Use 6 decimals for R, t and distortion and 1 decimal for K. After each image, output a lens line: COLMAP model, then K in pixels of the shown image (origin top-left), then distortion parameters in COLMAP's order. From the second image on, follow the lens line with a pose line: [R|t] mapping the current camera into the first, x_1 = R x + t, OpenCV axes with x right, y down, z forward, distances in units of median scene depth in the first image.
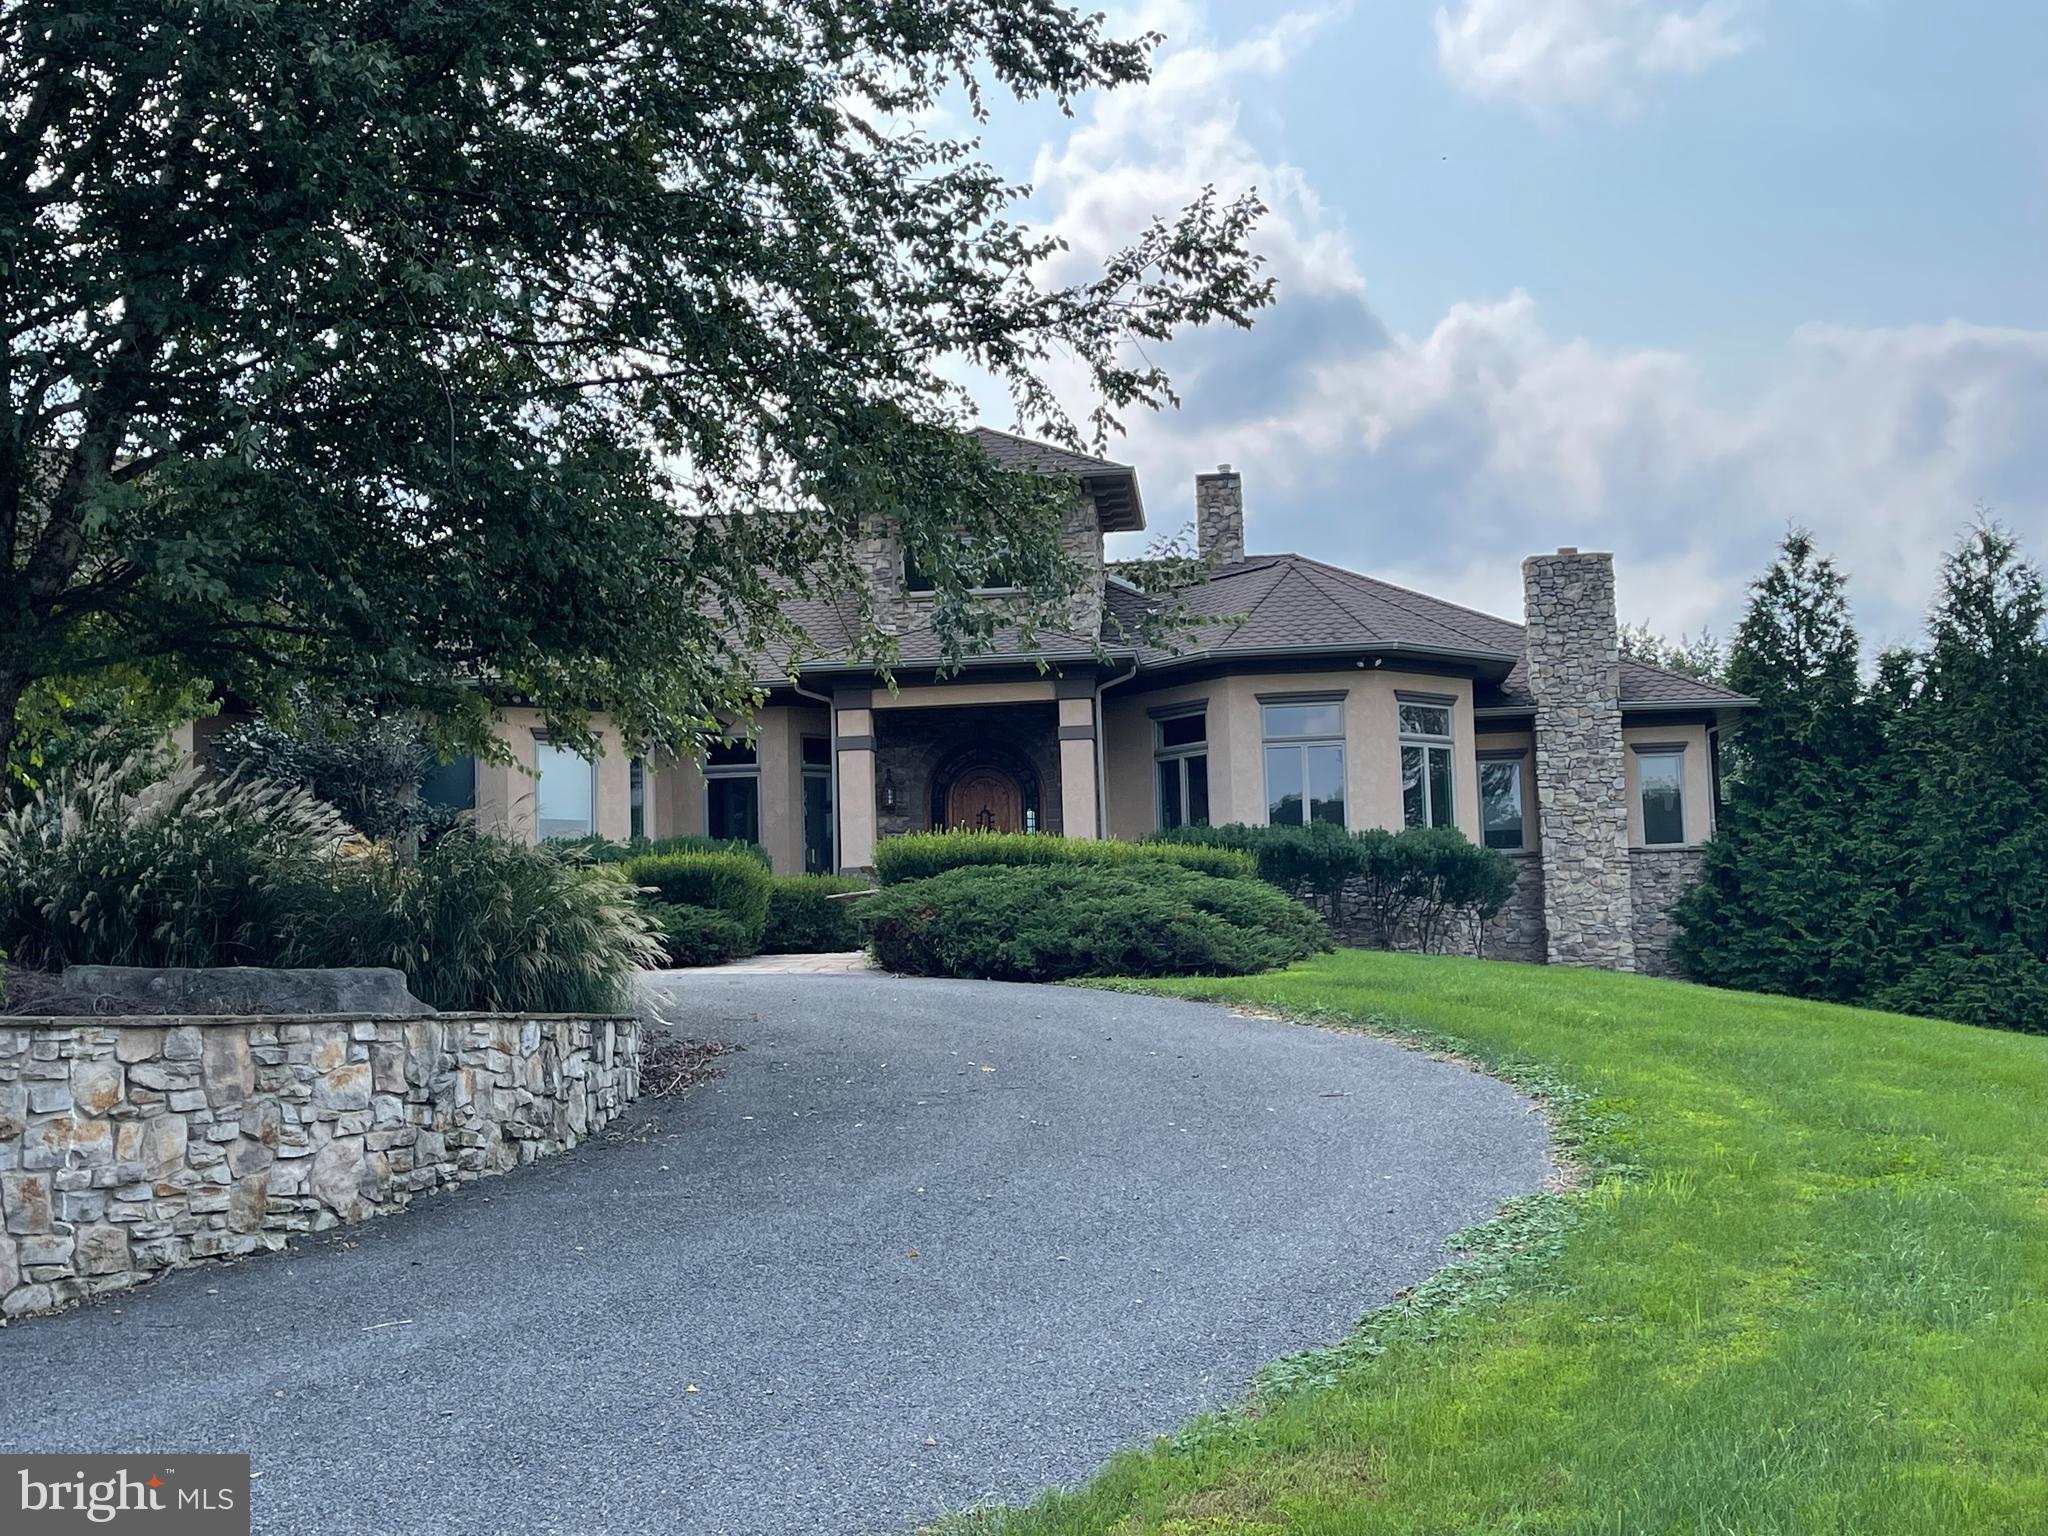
lens RADIAL K [[2575.0, 0, 1024.0], [0, 2575.0, 768.0], [0, 0, 1]] dist [-0.029752, -0.034510]
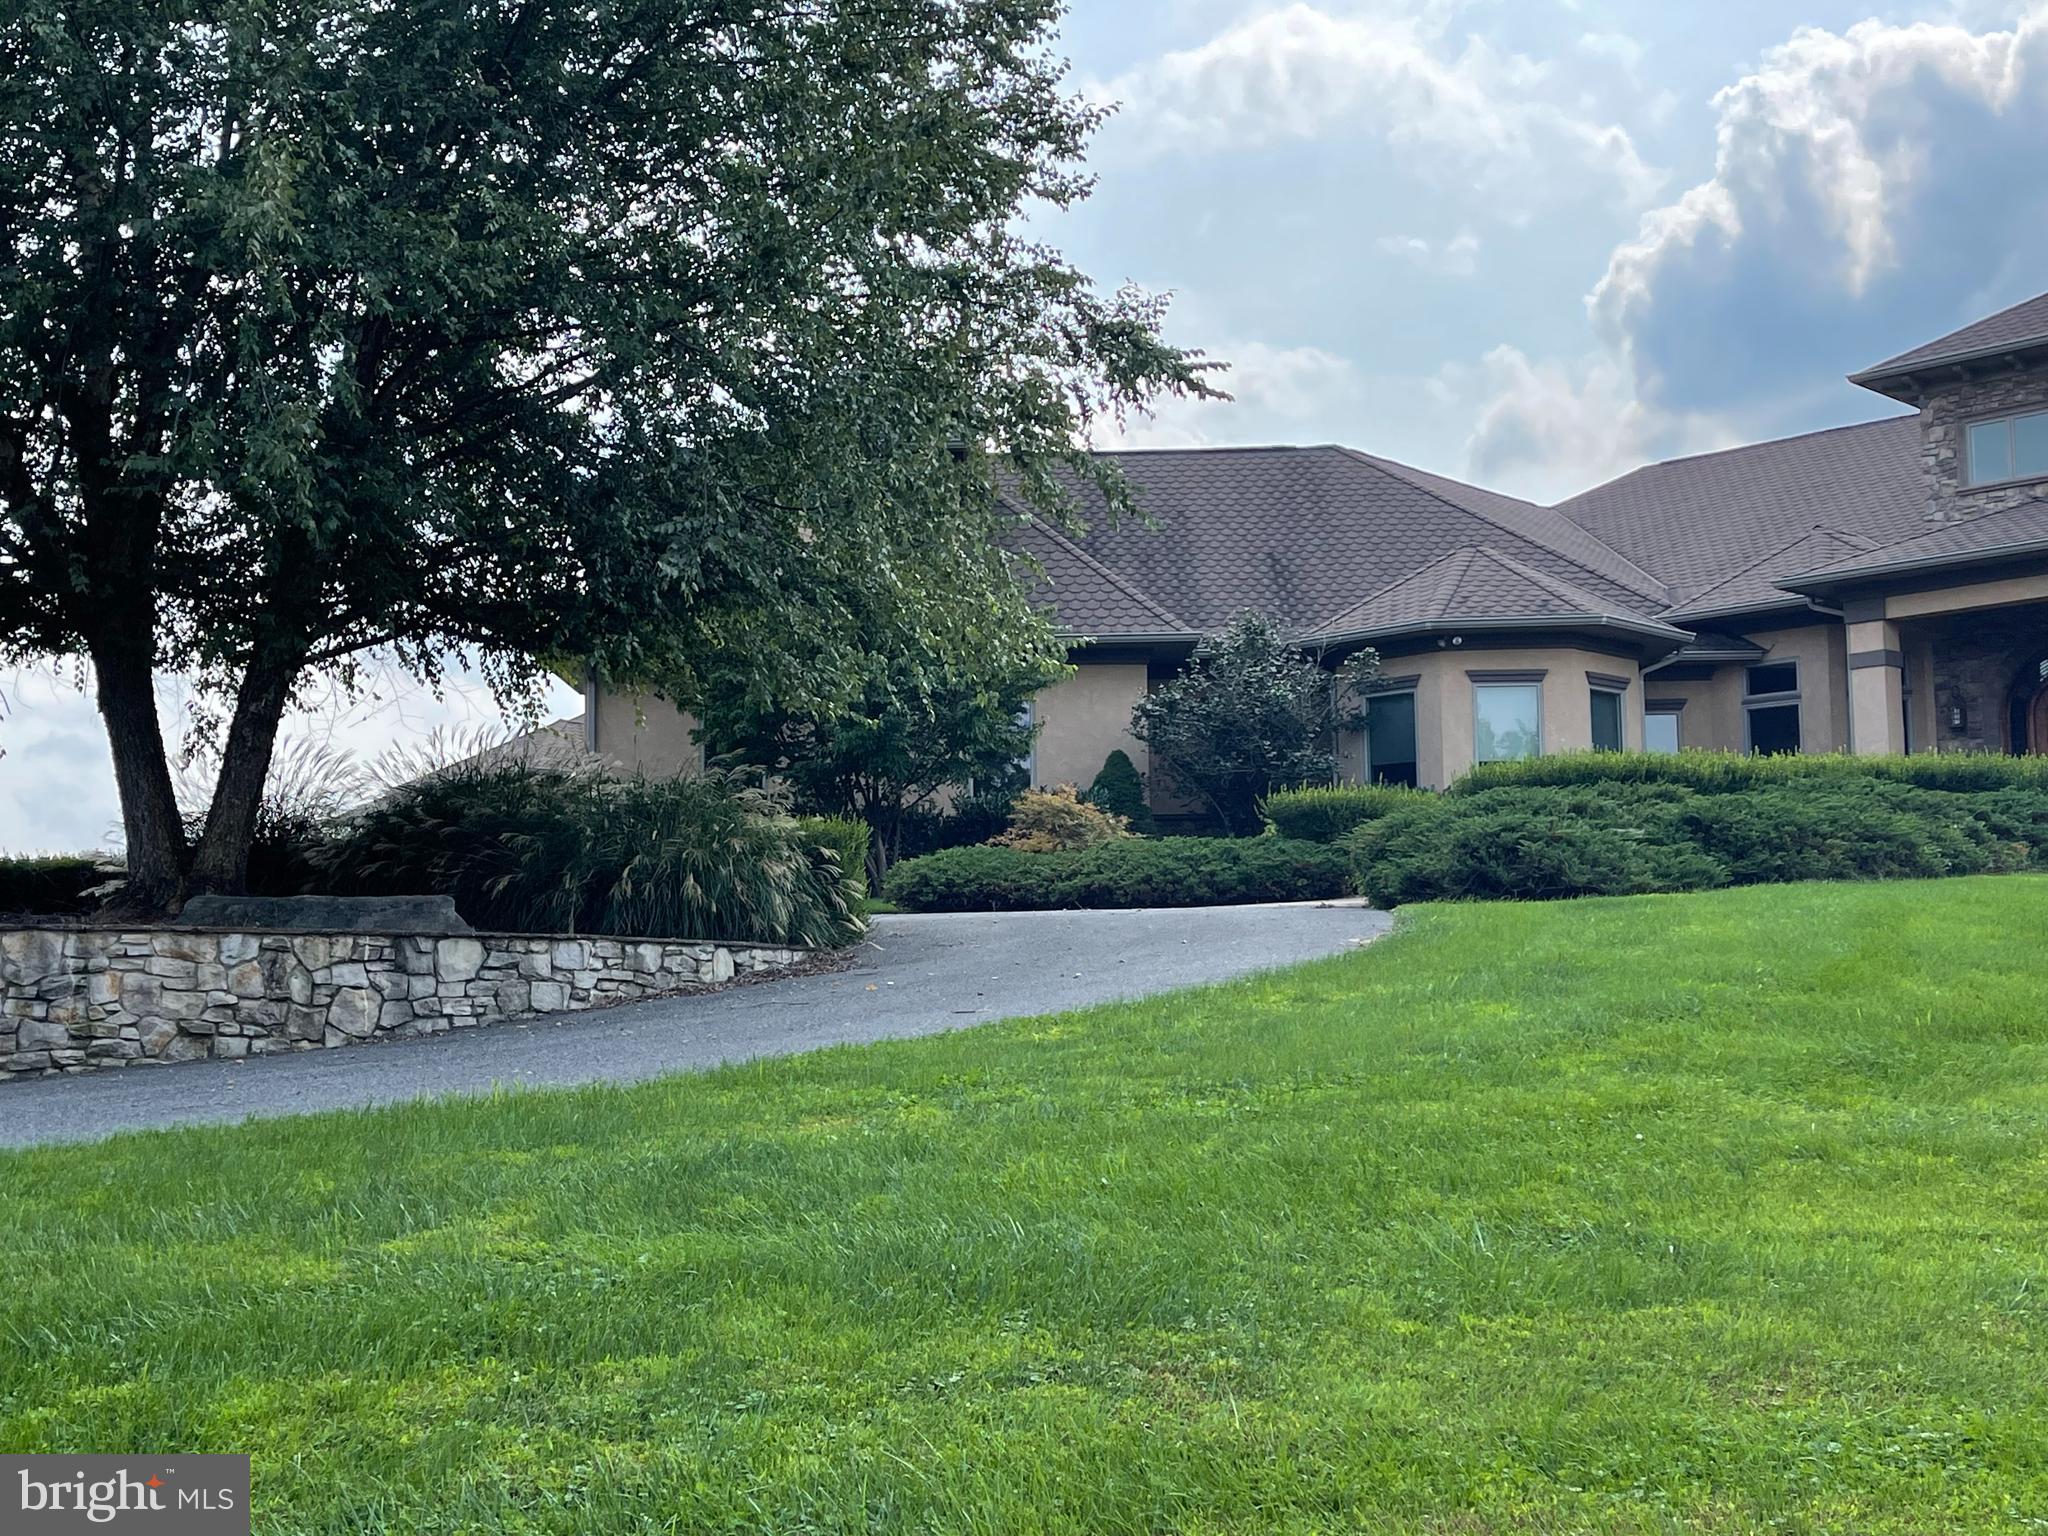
lens RADIAL K [[2571.1, 0, 1024.0], [0, 2571.1, 768.0], [0, 0, 1]] dist [0.145721, -0.584965]
pose [[0.751624, -0.048831, -0.657782, 0.293515], [0.056999, 0.998334, -0.008982, 0.018960], [0.657125, -0.030742, 0.753155, 0.124204]]
